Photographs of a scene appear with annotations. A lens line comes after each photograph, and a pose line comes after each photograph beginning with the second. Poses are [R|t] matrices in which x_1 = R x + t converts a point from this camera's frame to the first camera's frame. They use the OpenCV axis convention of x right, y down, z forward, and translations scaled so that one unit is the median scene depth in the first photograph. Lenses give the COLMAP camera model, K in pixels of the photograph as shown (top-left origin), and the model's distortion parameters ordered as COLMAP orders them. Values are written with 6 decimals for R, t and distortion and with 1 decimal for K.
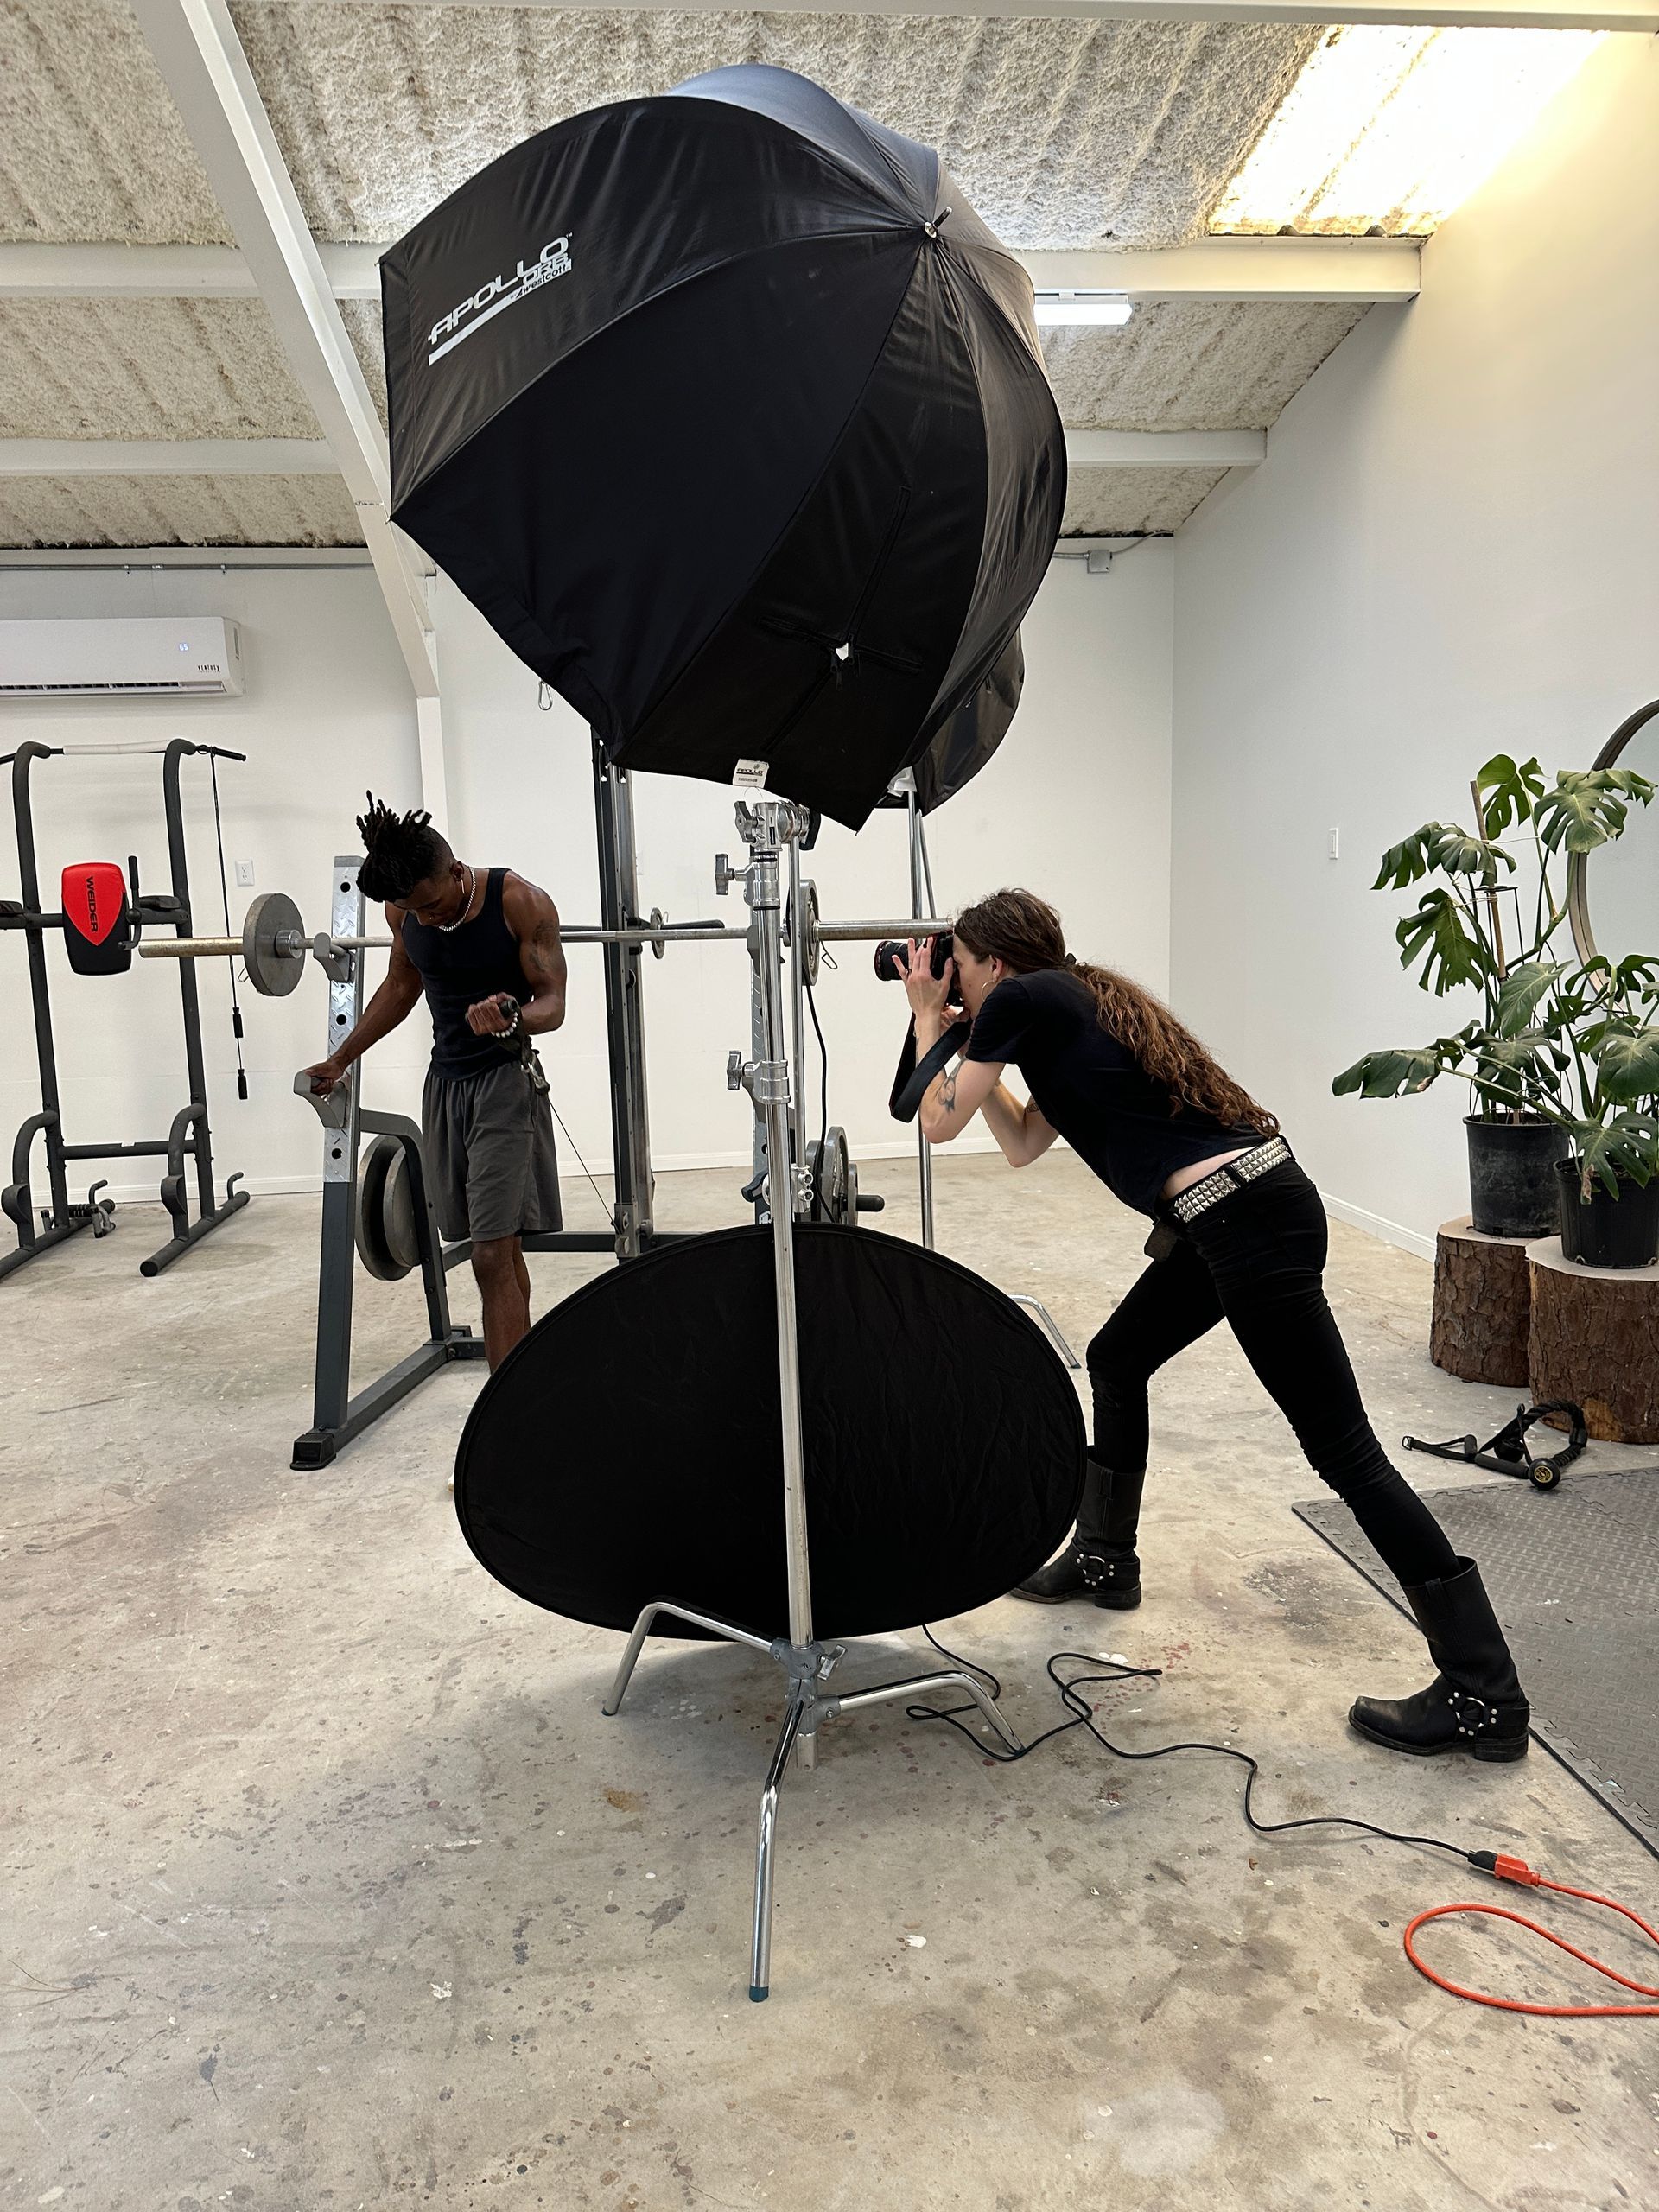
lens RADIAL K [[1562.4, 0, 819.5], [0, 1562.4, 1096.0], [0, 0, 1]] dist [0.006484, -0.017022]
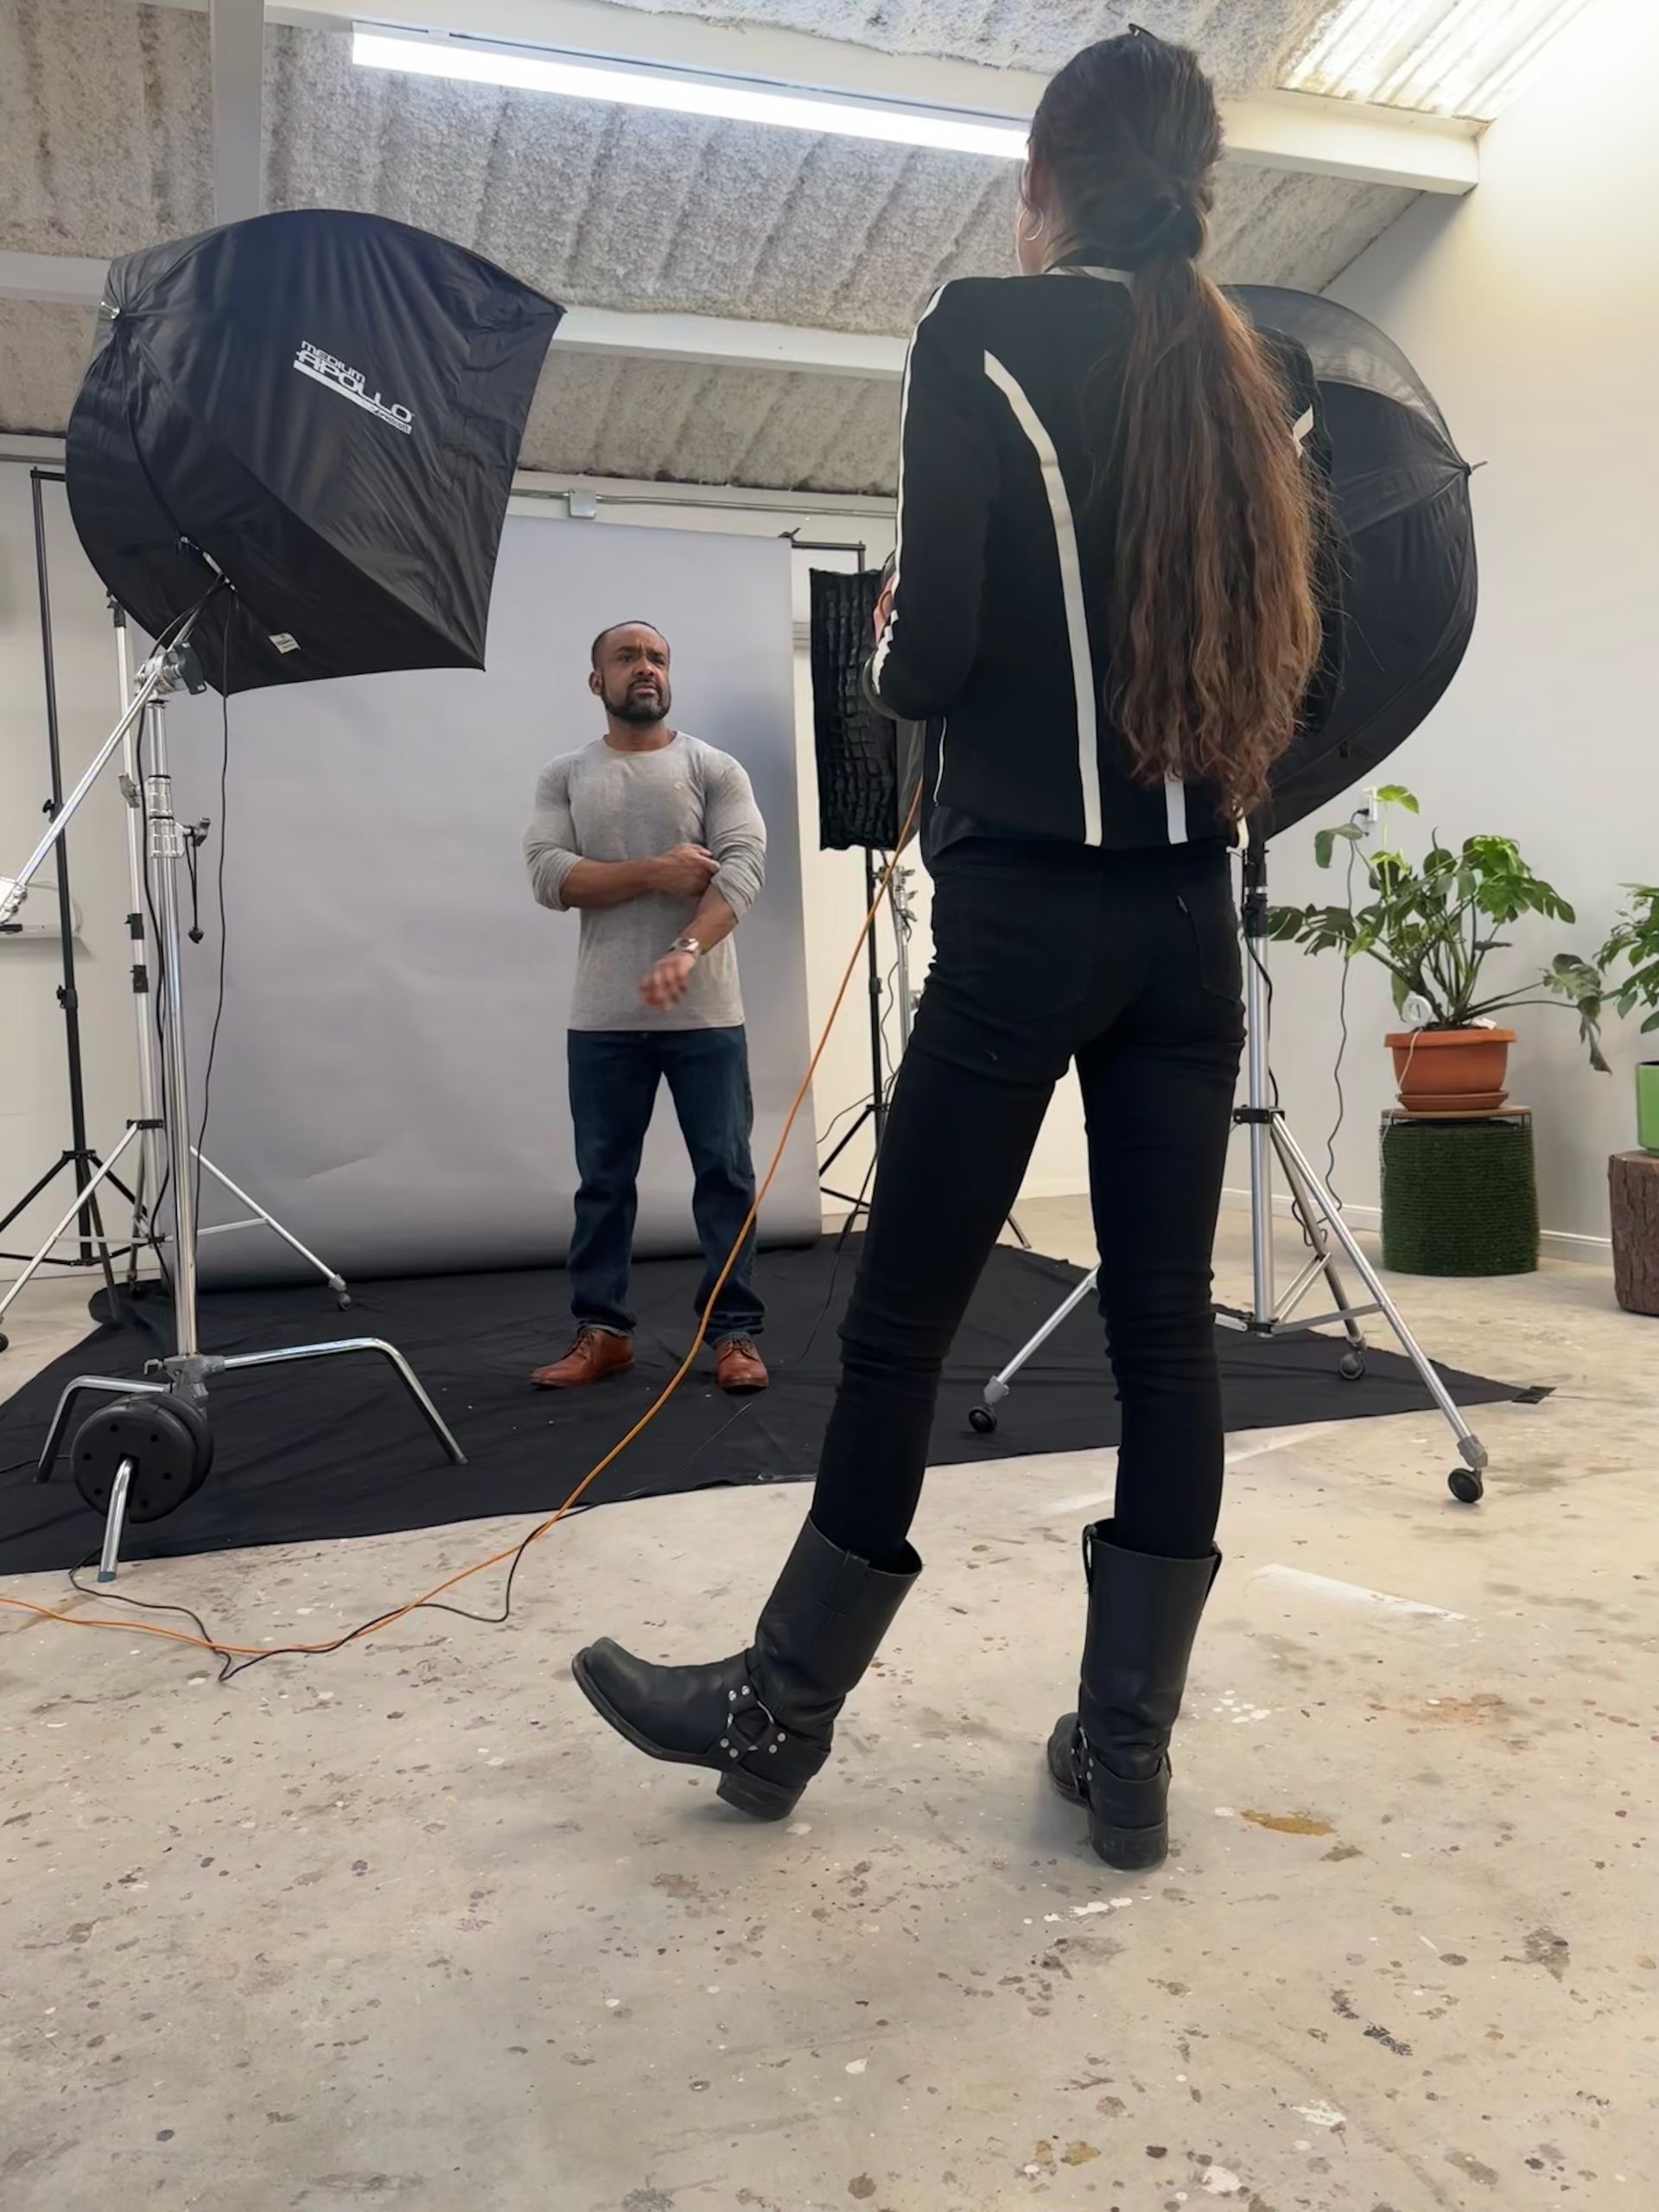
lens RADIAL K [[1734.0, 0, 823.4], [0, 1734.0, 1095.3], [0, 0, 1]] dist [0.011837, 0.001917]
pose [[0.977495, -0.010076, 0.210719, -0.236323], [0.033806, 0.993432, -0.109319, 0.124738], [-0.208234, 0.113982, 0.971415, 0.179981]]
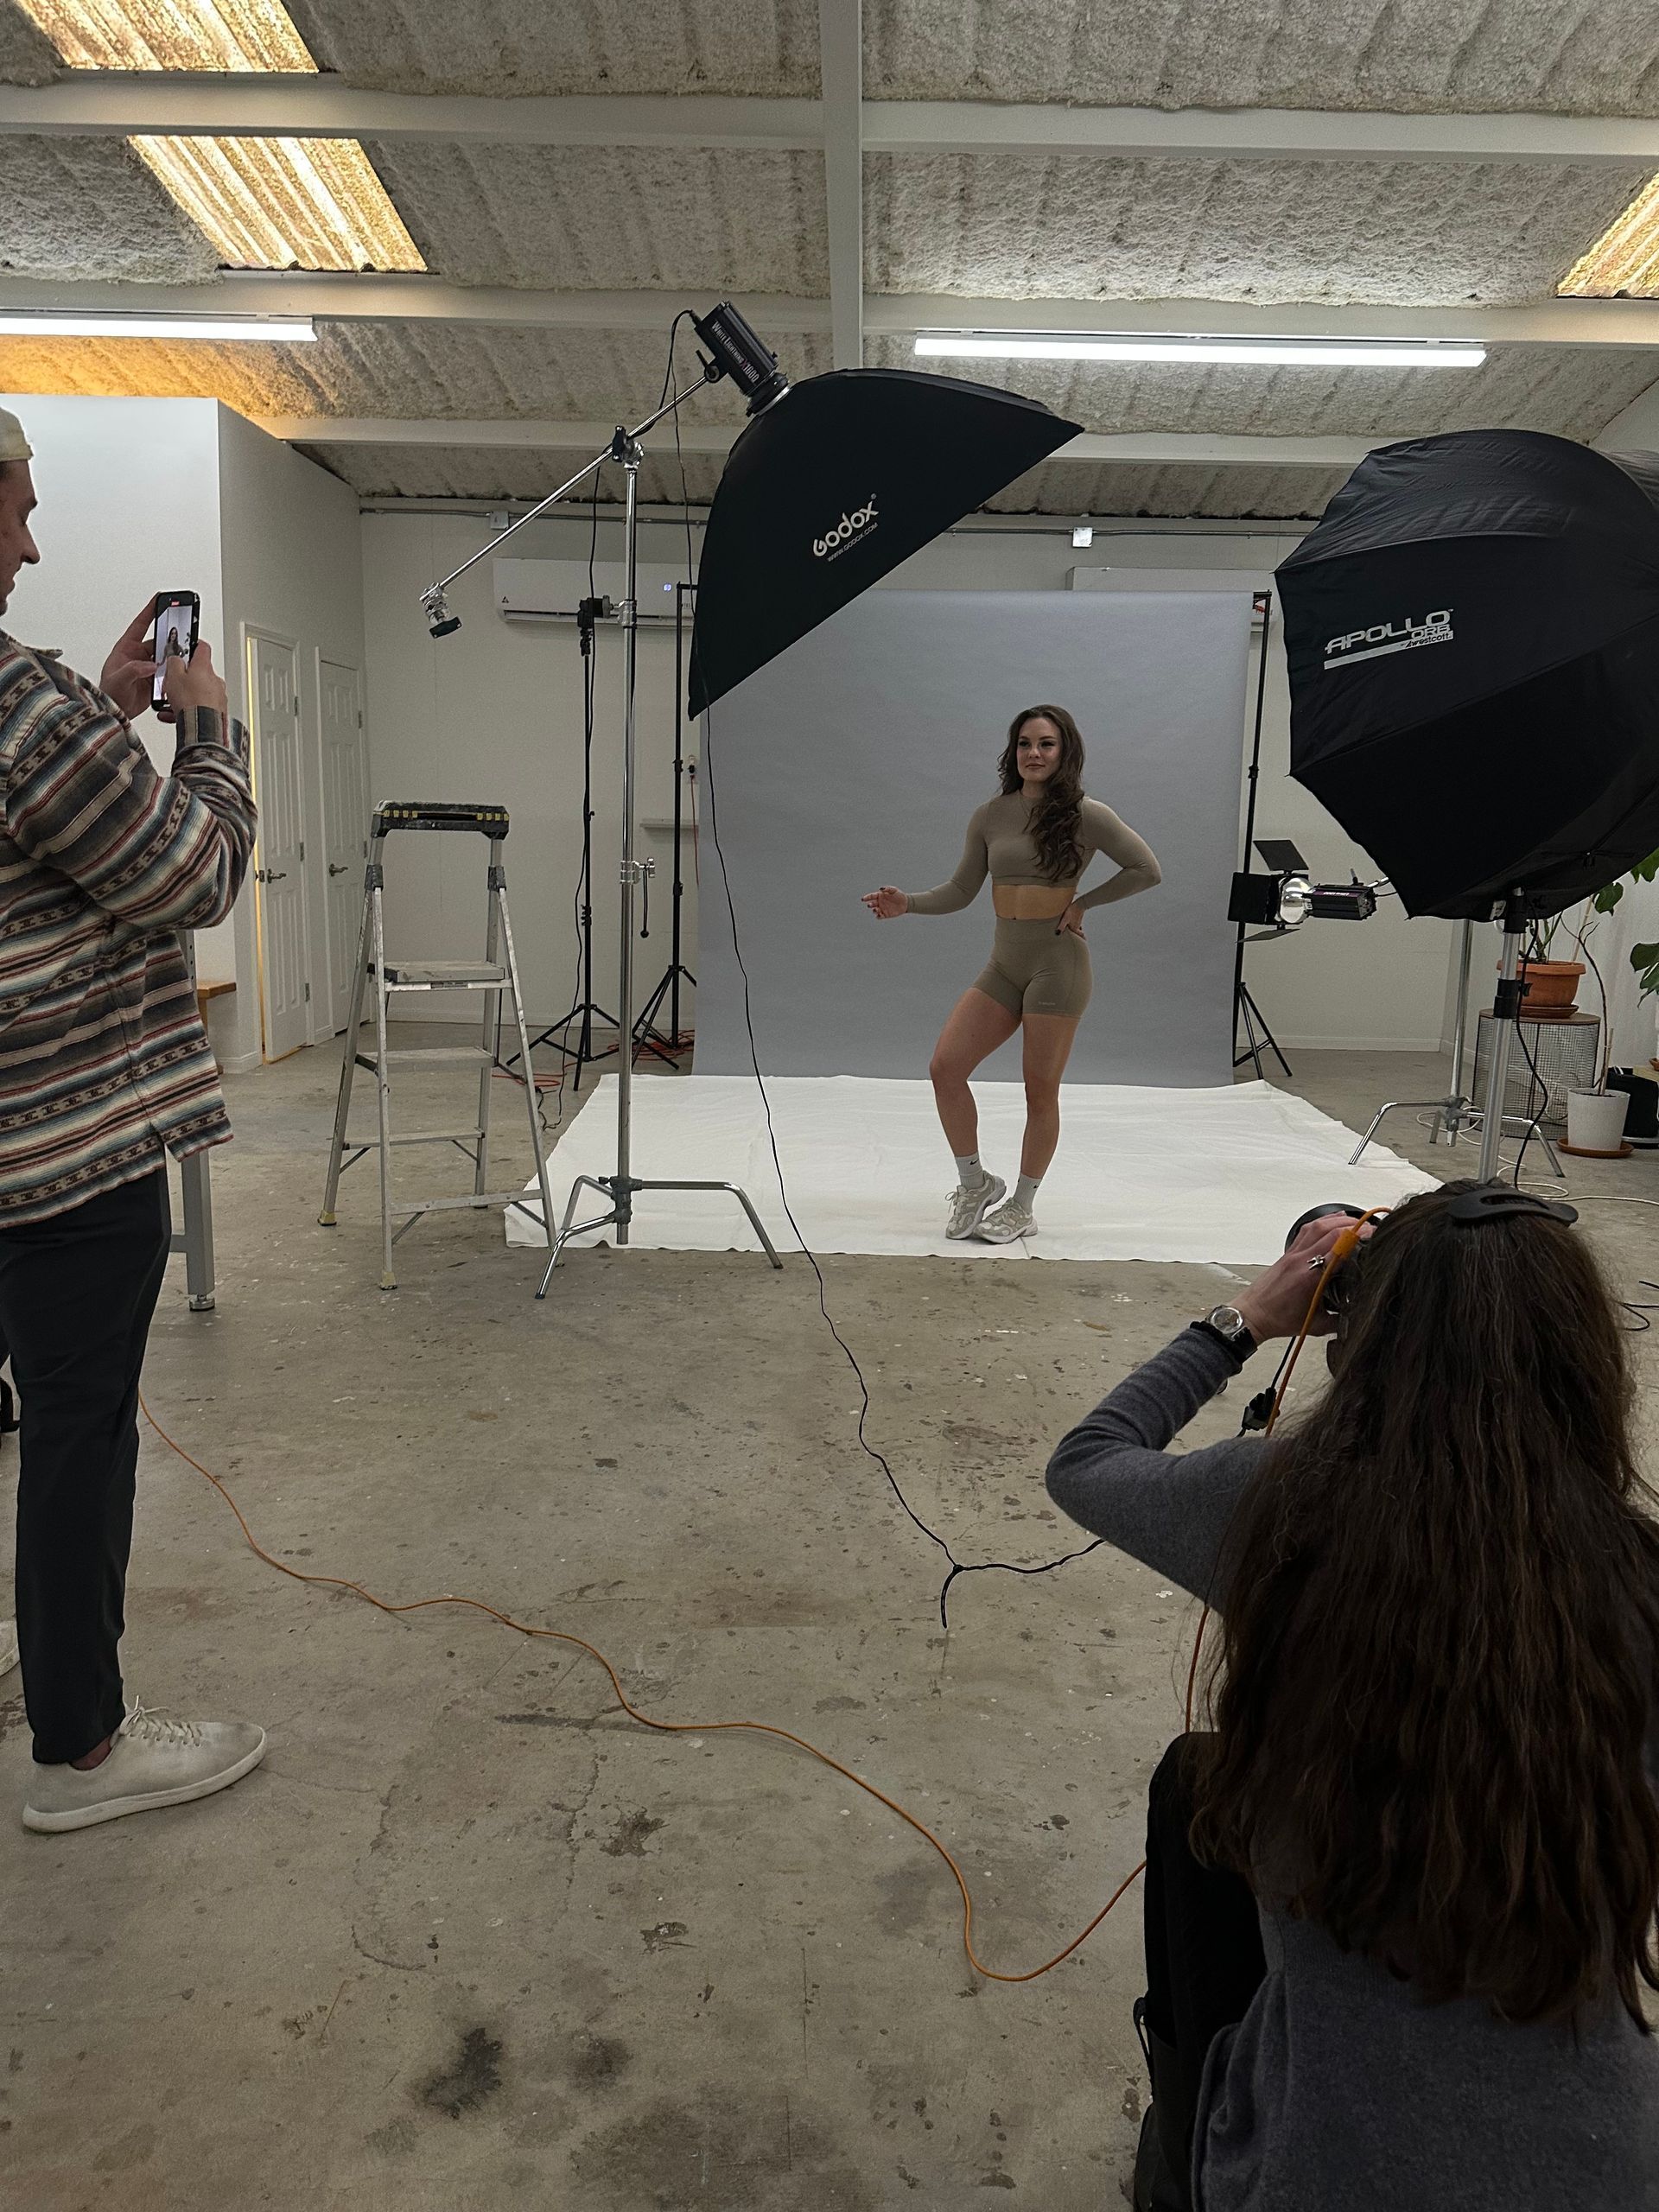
lens RADIAL K [[1562.4, 0, 834.5], [0, 1562.4, 1097.2], [0, 0, 1]] dist [0.006484, -0.017022]
pose [[0.987469, 0.089180, -0.130202, -0.109211], [-0.084371, 0.995549, 0.042008, 0.085864], [0.133369, -0.030497, 0.990597, -0.359301]]
